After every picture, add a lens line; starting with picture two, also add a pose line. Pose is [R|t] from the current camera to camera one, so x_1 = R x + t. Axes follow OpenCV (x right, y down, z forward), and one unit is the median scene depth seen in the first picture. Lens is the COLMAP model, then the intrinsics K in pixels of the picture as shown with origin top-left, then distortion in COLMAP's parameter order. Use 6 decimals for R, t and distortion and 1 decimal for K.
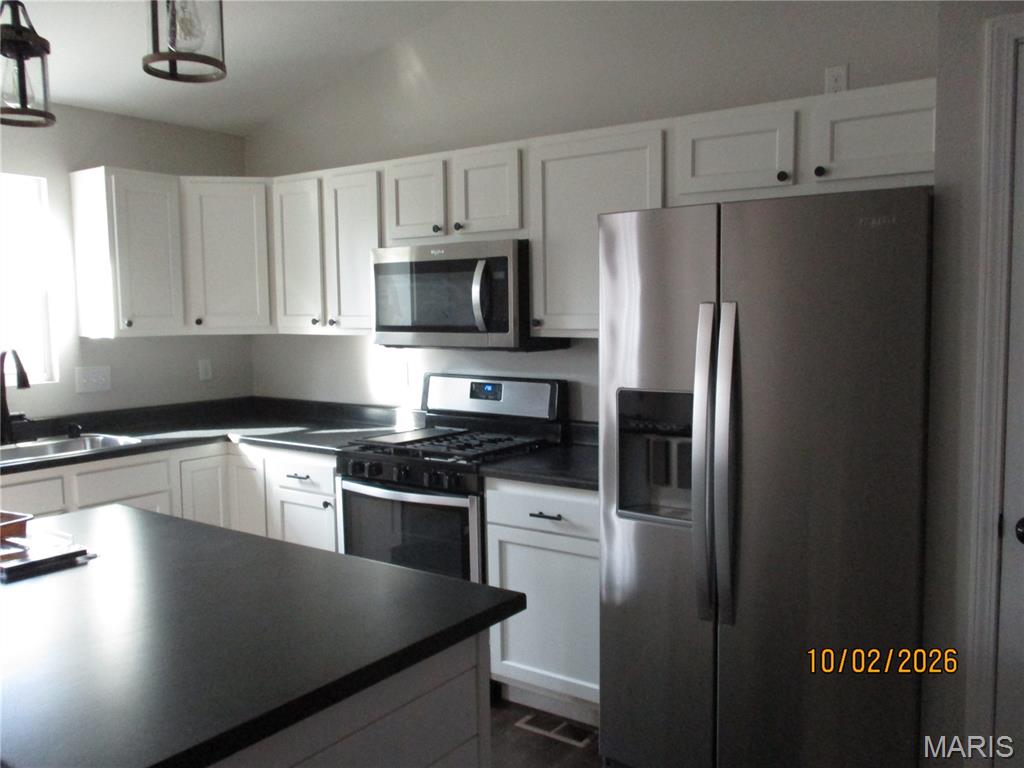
lens RADIAL K [[867.7, 0, 511.5], [0, 867.7, 385.9], [0, 0, 1]] dist [-0.015728, 0.018608]
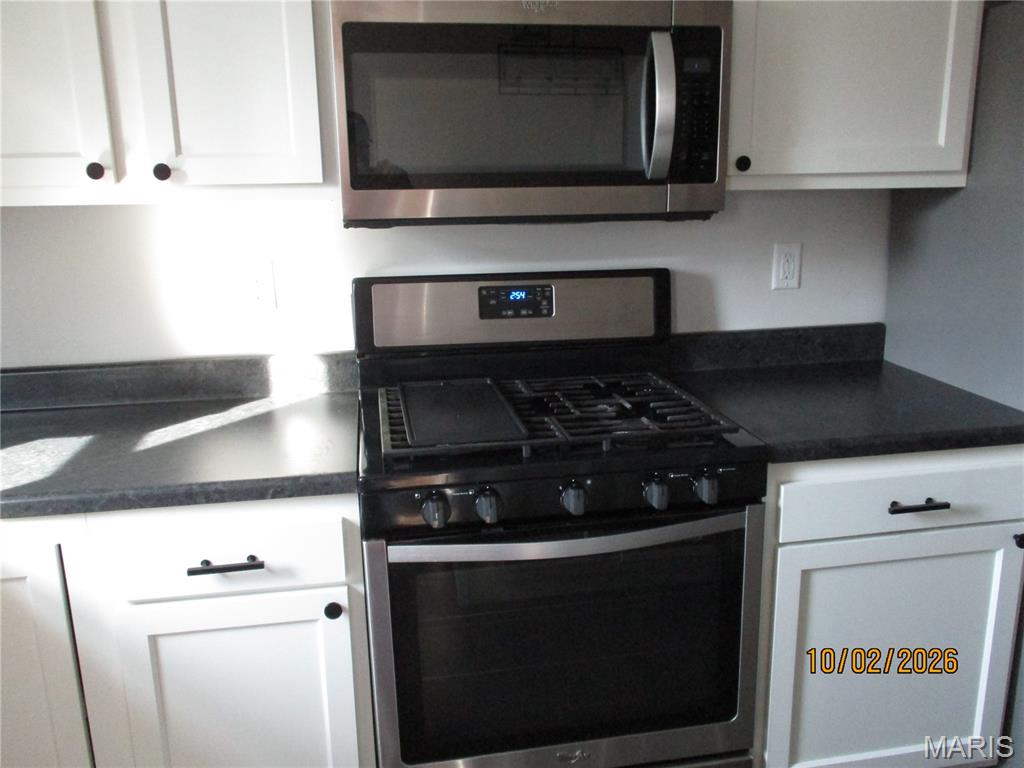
lens RADIAL K [[867.7, 0, 512.6], [0, 867.7, 385.0], [0, 0, 1]] dist [-0.015728, 0.018608]
pose [[0.698141, -0.168237, 0.695913, -0.412189], [0.072829, 0.983646, 0.164734, -0.031683], [-0.712246, -0.064326, 0.698976, 0.630841]]
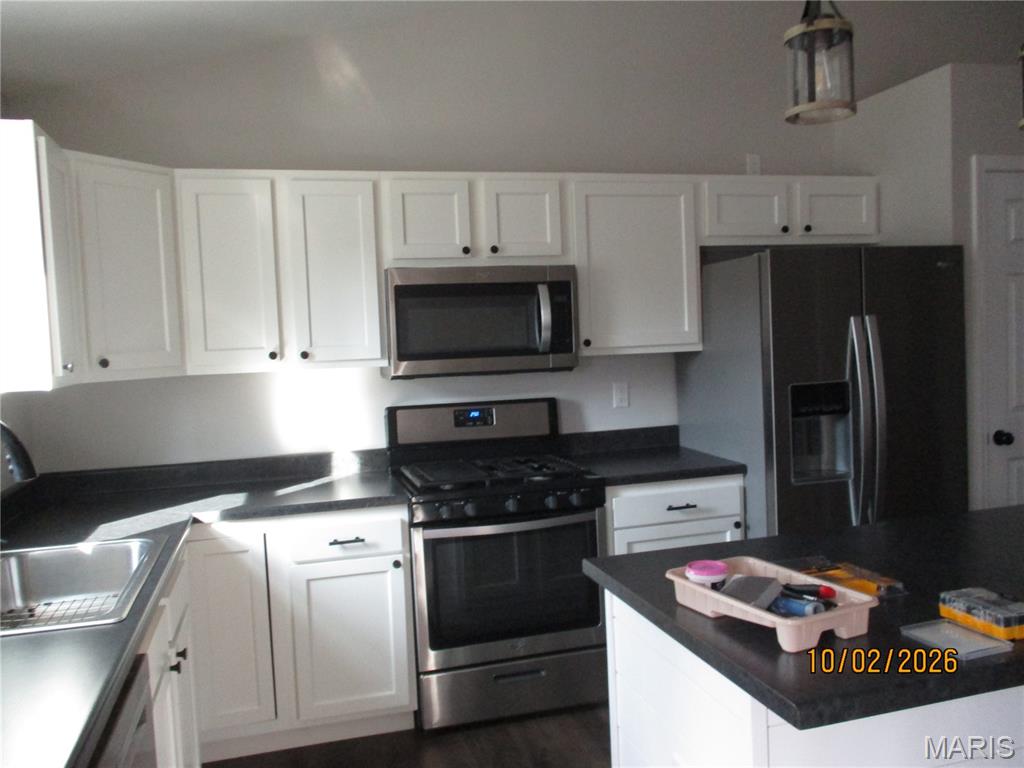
lens RADIAL K [[867.7, 0, 515.5], [0, 867.7, 379.9], [0, 0, 1]] dist [-0.015728, 0.018608]
pose [[0.619084, -0.057240, 0.783236, -0.772315], [0.102807, 0.994664, -0.008569, -0.022966], [-0.778566, 0.085828, 0.621666, 0.351482]]
